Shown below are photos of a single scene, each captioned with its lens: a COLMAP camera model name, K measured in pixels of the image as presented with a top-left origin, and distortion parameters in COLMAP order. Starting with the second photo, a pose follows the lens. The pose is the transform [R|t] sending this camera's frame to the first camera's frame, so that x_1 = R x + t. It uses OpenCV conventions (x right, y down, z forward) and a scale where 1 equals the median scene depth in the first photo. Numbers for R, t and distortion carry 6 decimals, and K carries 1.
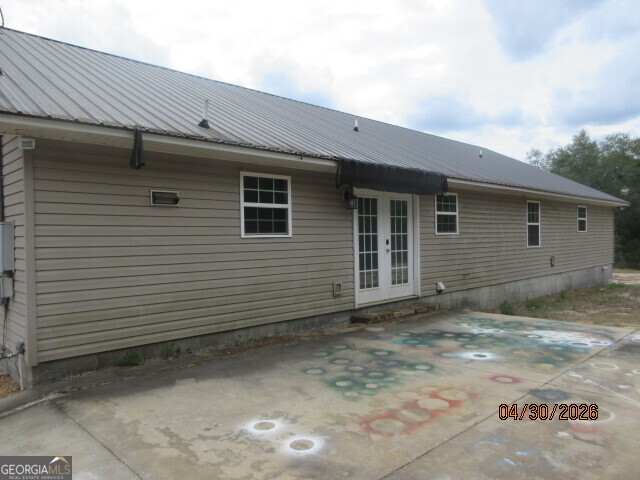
lens RADIAL K [[472.0, 0, 320.5], [0, 472.0, 242.0], [0, 0, 1]] dist [0.004233, -0.000257]
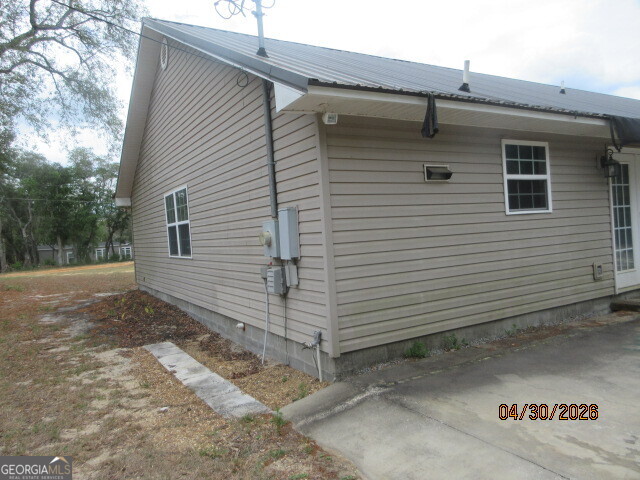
lens RADIAL K [[472.0, 0, 318.6], [0, 472.0, 239.9], [0, 0, 1]] dist [0.004233, -0.000257]
pose [[0.971924, -0.040389, -0.231801, -0.328904], [0.044068, 0.998971, 0.010715, 0.013888], [0.231130, -0.020629, 0.972704, 0.063895]]
